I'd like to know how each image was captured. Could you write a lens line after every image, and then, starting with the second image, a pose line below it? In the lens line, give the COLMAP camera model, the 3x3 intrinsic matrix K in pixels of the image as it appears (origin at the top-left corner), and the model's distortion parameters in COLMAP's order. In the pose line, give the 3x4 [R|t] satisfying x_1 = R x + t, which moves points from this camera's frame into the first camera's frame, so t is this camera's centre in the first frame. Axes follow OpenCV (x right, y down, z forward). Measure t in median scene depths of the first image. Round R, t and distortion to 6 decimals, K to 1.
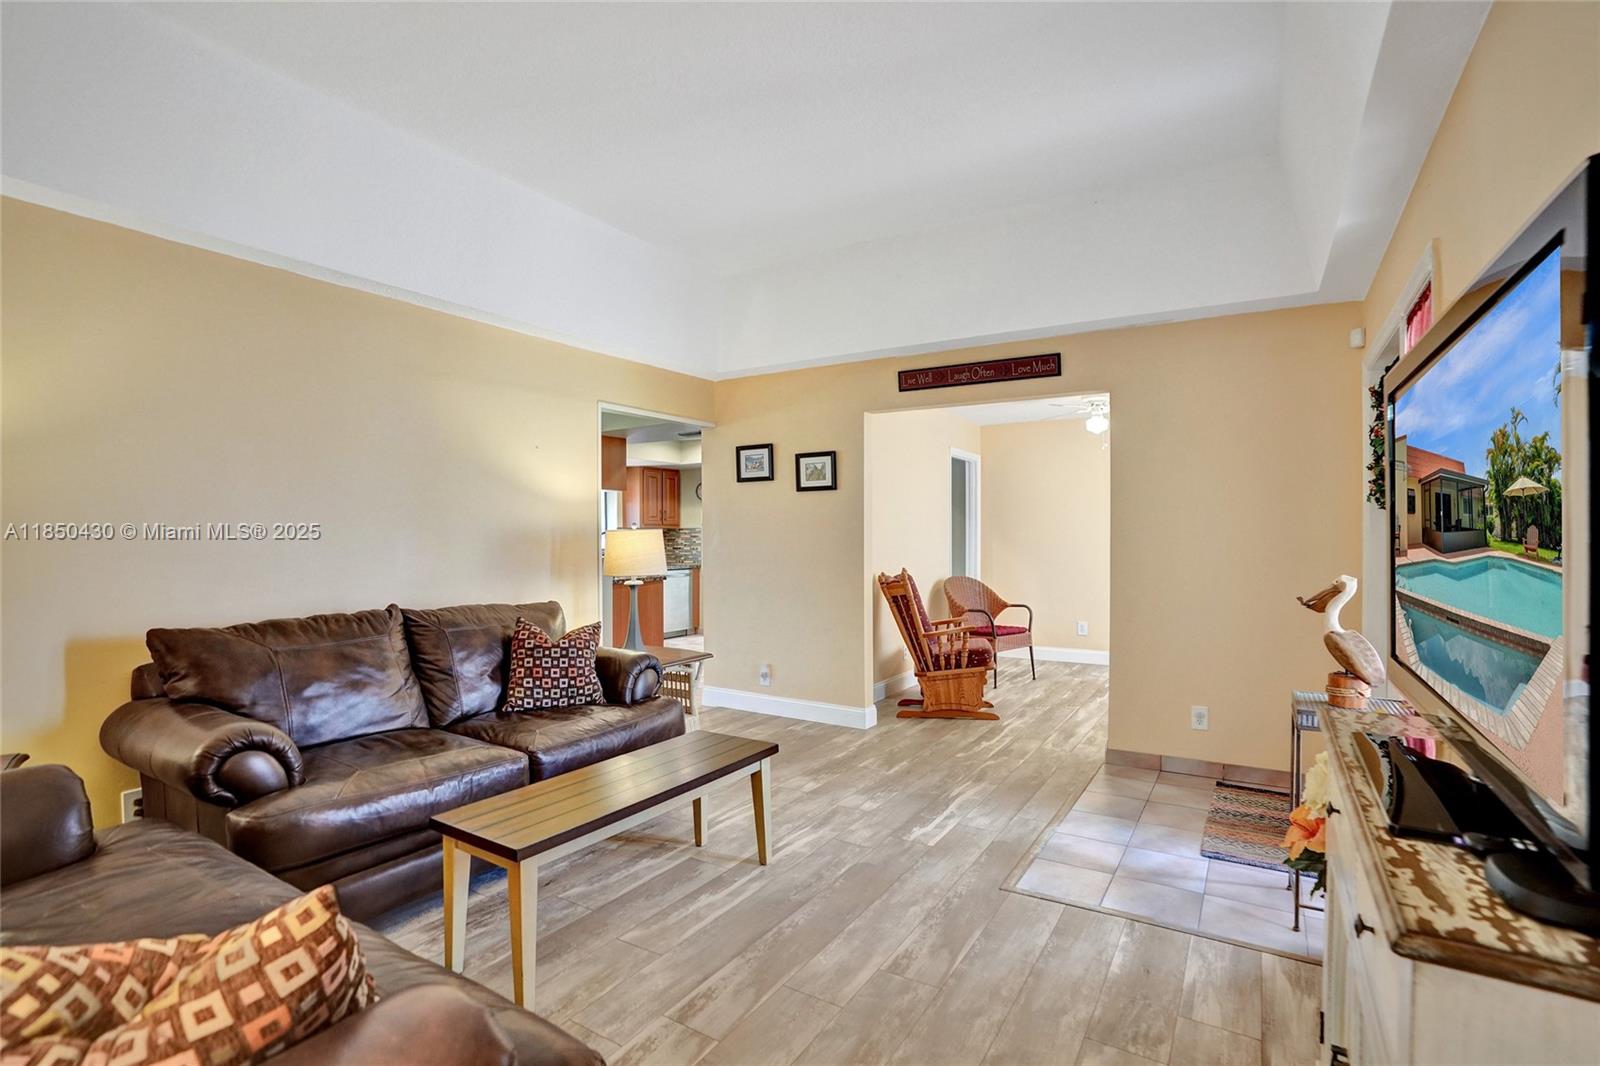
lens RADIAL K [[747.1, 0, 805.6], [0, 747.1, 541.6], [0, 0, 1]] dist [-0.068730, 0.028619]
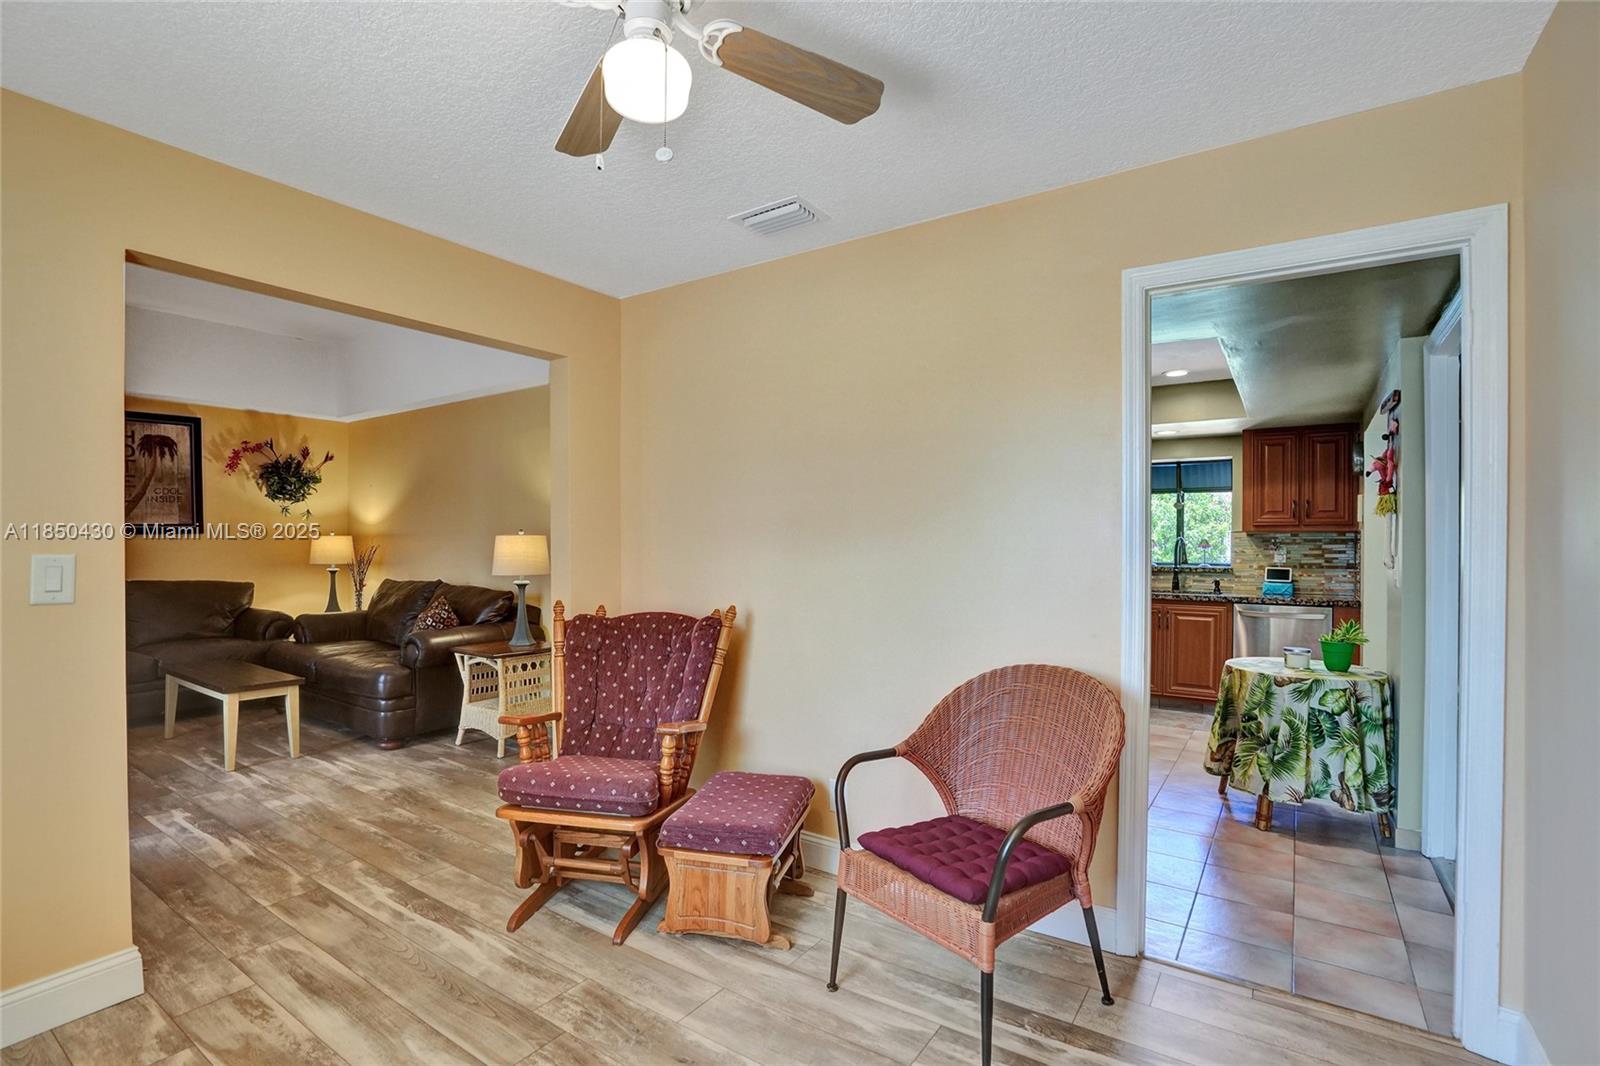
lens RADIAL K [[747.1, 0, 805.6], [0, 747.1, 541.6], [0, 0, 1]] dist [-0.068730, 0.028619]
pose [[-0.041437, 0.003408, -0.999135, 0.984258], [-0.010517, 0.999937, 0.003846, -0.019033], [0.999086, 0.010667, -0.041398, 1.650286]]
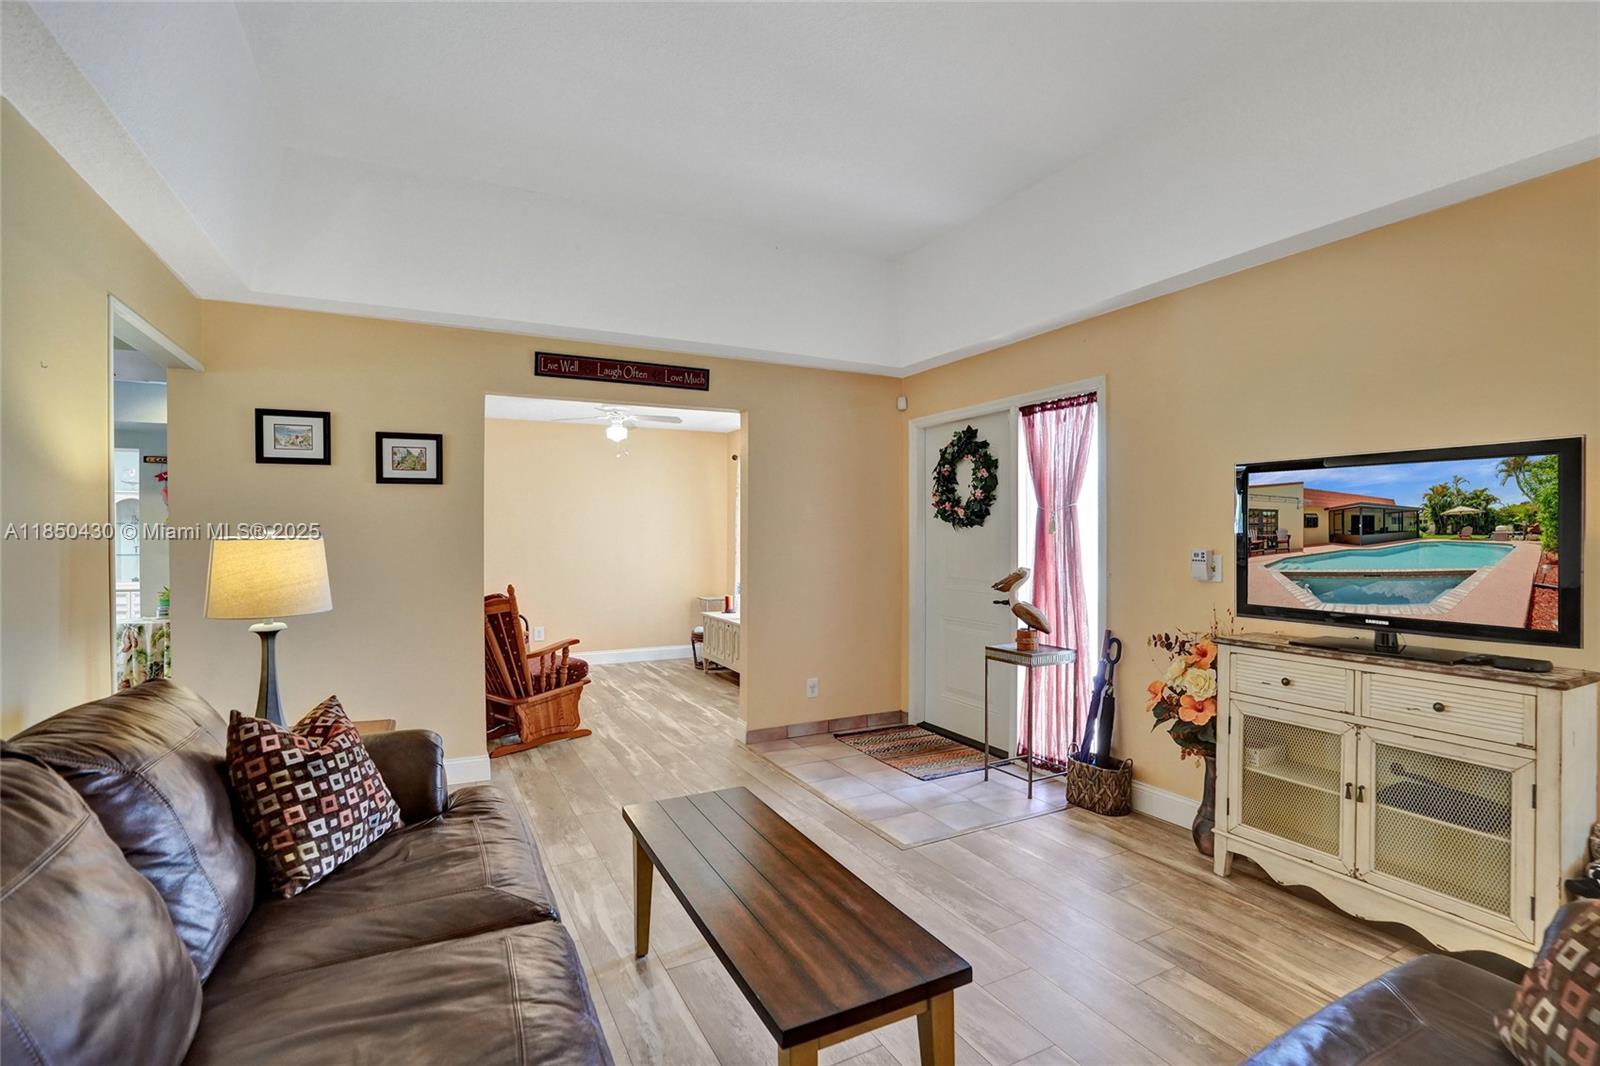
lens RADIAL K [[747.1, 0, 805.6], [0, 747.1, 541.6], [0, 0, 1]] dist [-0.068730, 0.028619]
pose [[0.508408, -0.008967, 0.861070, -0.568860], [0.008748, 0.999948, 0.005249, -0.013924], [-0.861072, 0.004864, 0.508460, 0.377869]]
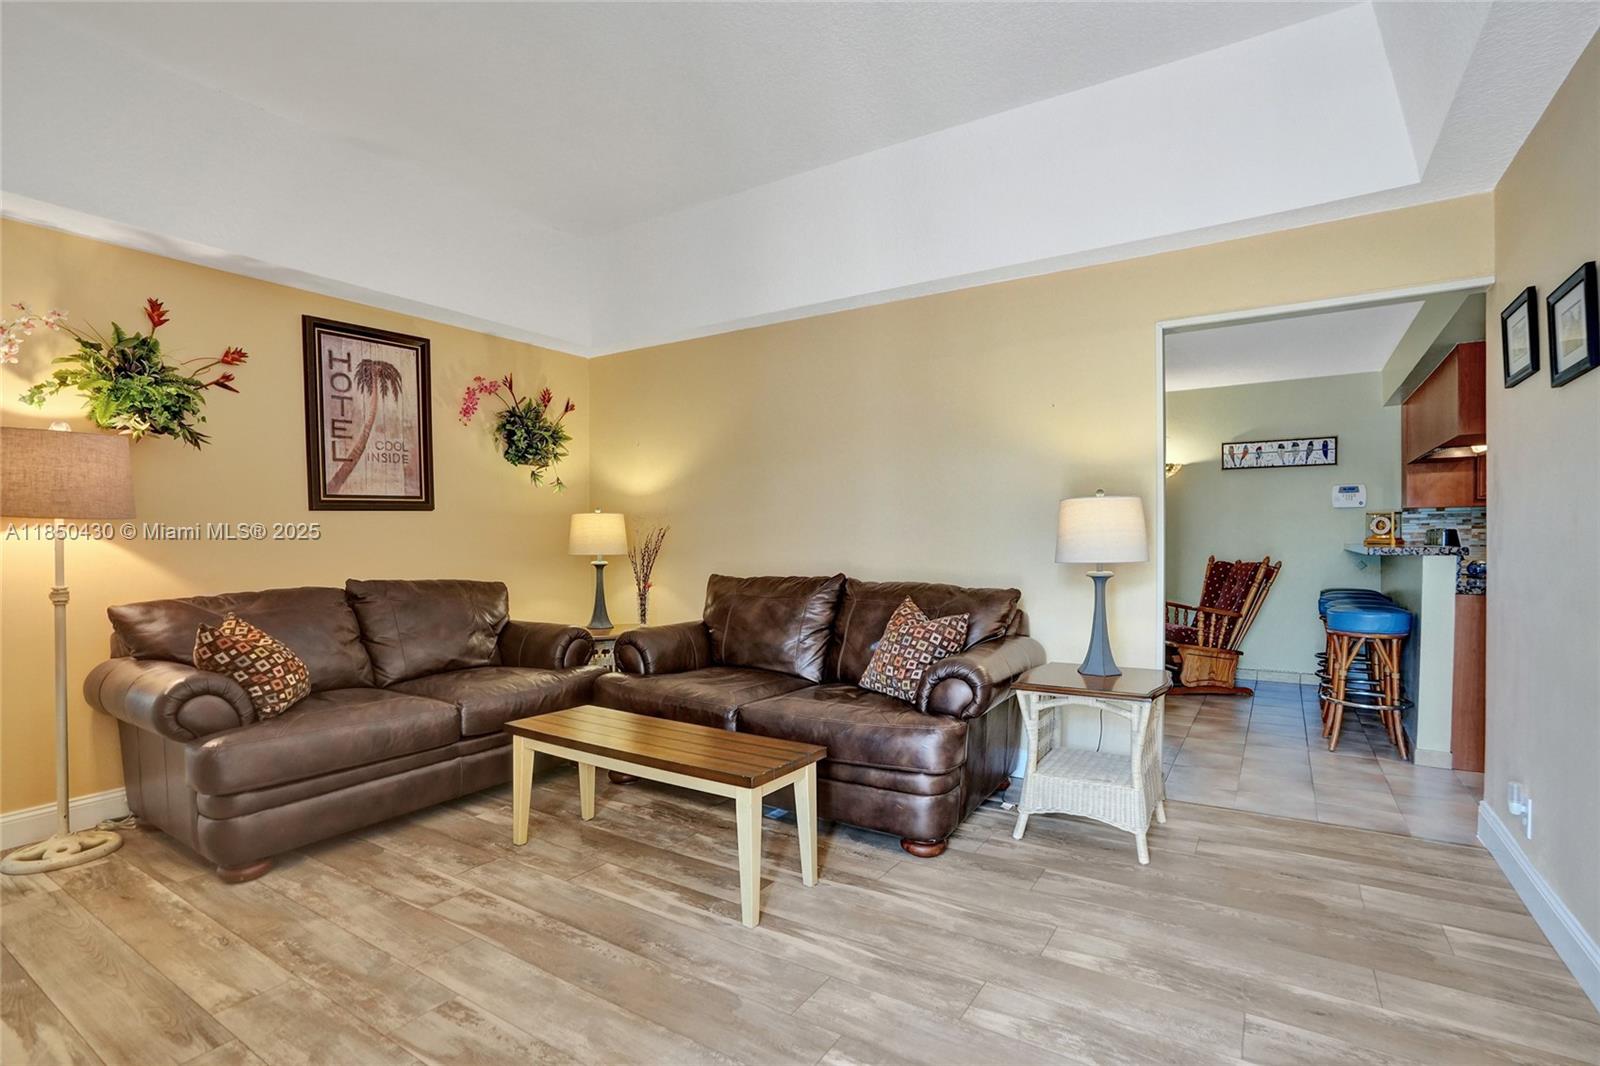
lens RADIAL K [[759.5, 0, 807.9], [0, 759.5, 553.8], [0, 0, 1]] dist [-0.071202, 0.029538]
pose [[-0.013498, 0.022194, -0.999663, 0.546737], [-0.002234, 0.999750, 0.022226, 0.022427], [0.999906, 0.002534, -0.013445, 0.814175]]
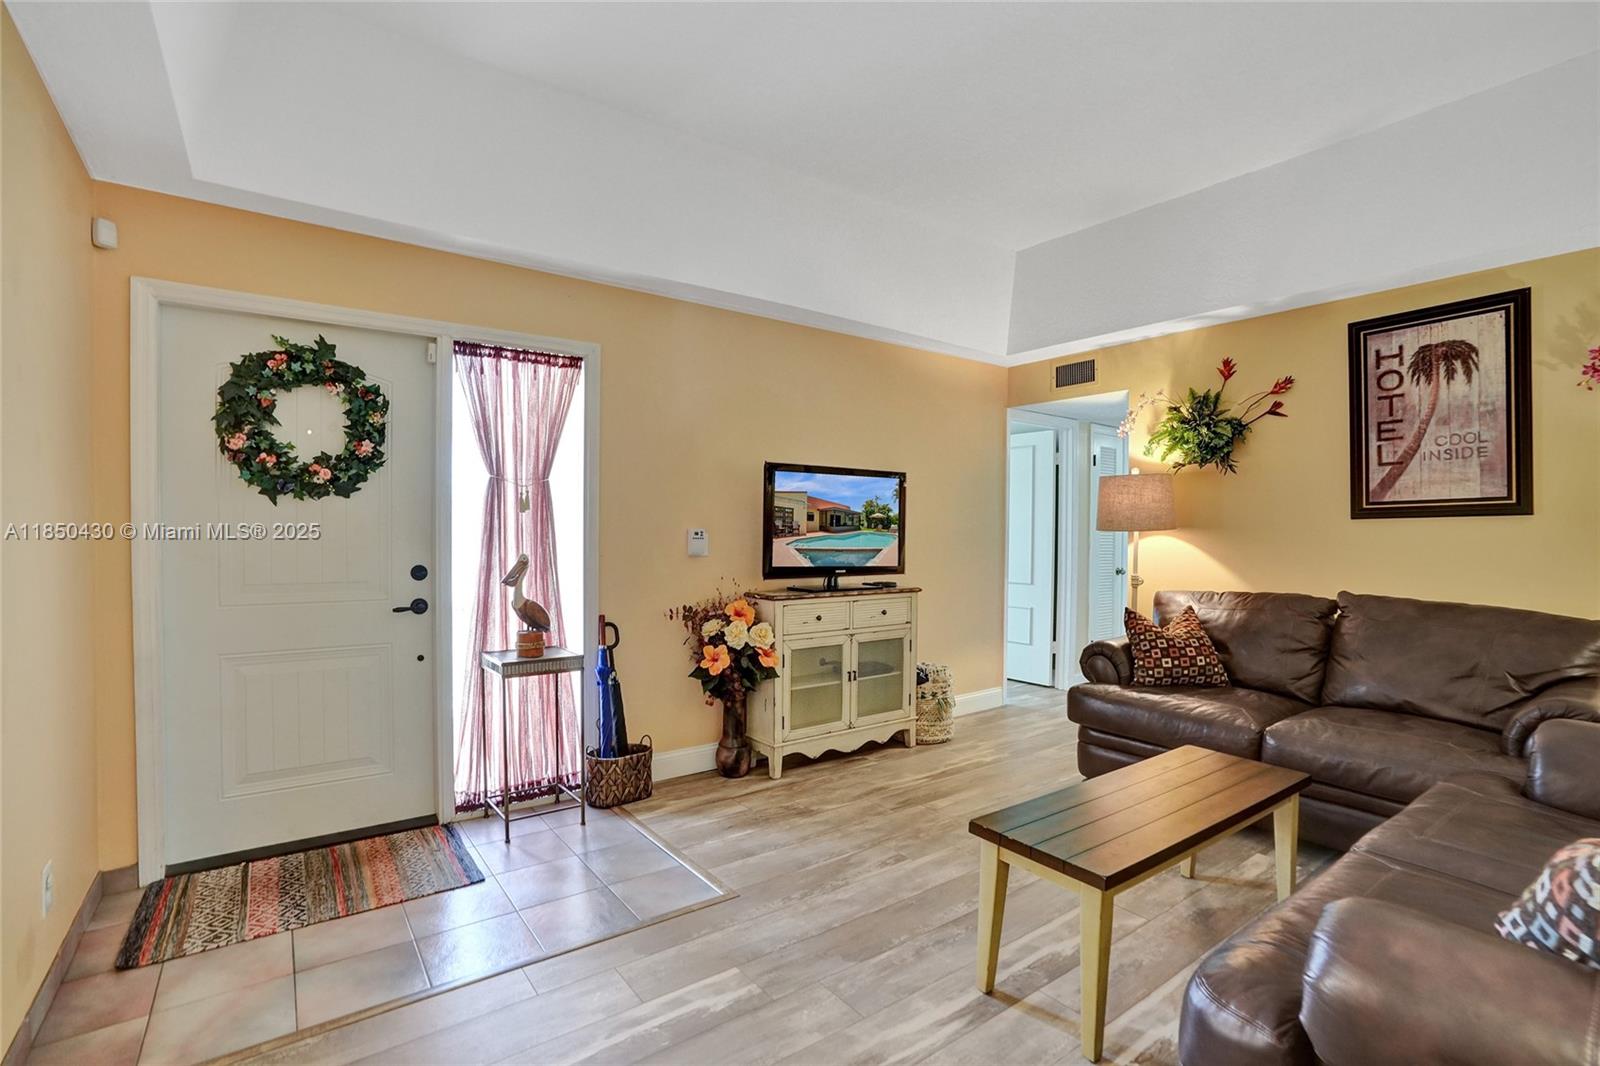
lens RADIAL K [[747.1, 0, 805.6], [0, 747.1, 541.6], [0, 0, 1]] dist [-0.068730, 0.028619]
pose [[-0.930505, -0.010450, 0.366130, -0.110035], [-0.001906, 0.999718, 0.023691, -0.003581], [-0.366274, 0.021347, -0.930262, 1.292830]]
